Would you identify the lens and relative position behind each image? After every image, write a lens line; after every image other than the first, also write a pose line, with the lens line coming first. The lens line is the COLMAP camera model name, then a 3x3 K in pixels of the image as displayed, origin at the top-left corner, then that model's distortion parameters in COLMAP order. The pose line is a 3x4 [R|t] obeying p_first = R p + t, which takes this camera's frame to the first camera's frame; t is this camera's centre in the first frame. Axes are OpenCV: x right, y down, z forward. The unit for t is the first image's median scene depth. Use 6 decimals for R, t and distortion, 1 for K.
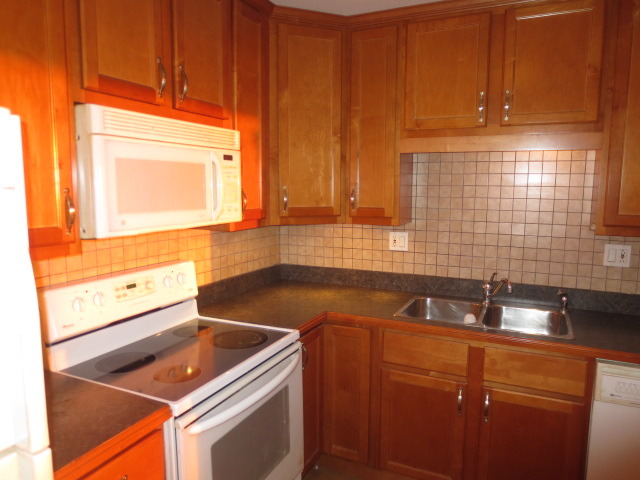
lens RADIAL K [[452.9, 0, 319.3], [0, 452.9, 240.3], [0, 0, 1]] dist [-0.002908, -0.008418]
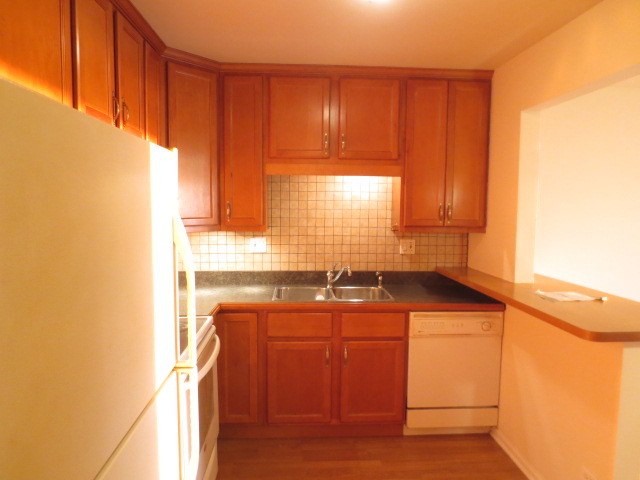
lens RADIAL K [[452.9, 0, 321.1], [0, 452.9, 238.0], [0, 0, 1]] dist [-0.002908, -0.008418]
pose [[0.882585, -0.036329, 0.468748, -0.276652], [0.053154, 0.998328, -0.022709, 0.022342], [-0.467139, 0.044959, 0.883040, -0.184890]]
